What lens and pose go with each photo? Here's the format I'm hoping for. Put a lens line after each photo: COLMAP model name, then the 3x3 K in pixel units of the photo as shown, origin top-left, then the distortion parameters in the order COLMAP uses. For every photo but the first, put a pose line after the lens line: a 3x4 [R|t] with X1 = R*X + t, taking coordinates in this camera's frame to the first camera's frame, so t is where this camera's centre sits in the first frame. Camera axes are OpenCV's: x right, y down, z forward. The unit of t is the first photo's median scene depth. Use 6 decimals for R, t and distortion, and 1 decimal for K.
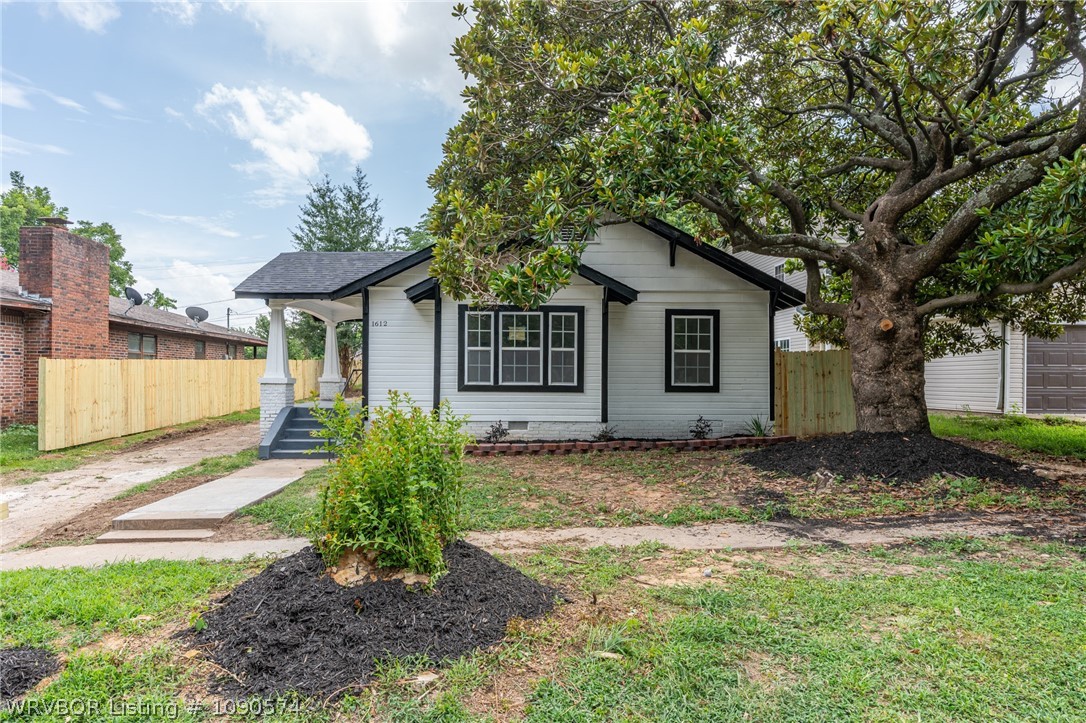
lens RADIAL K [[623.4, 0, 532.5], [0, 623.4, 379.1], [0, 0, 1]] dist [-0.000897, 0.002010]
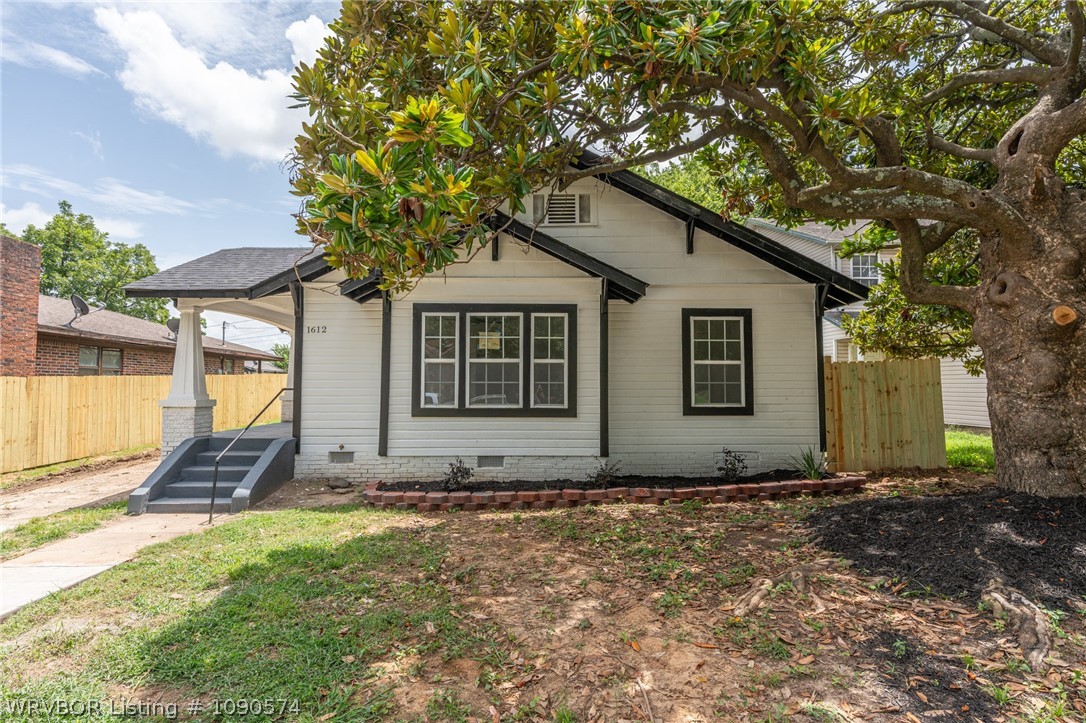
lens RADIAL K [[538.4, 0, 548.9], [0, 538.4, 361.3], [0, 0, 1]] dist [-0.005831, -0.001206]
pose [[0.999855, -0.006333, -0.015810, 0.058925], [0.005542, 0.998755, -0.049571, -0.014300], [0.016104, 0.049476, 0.998645, 0.338940]]
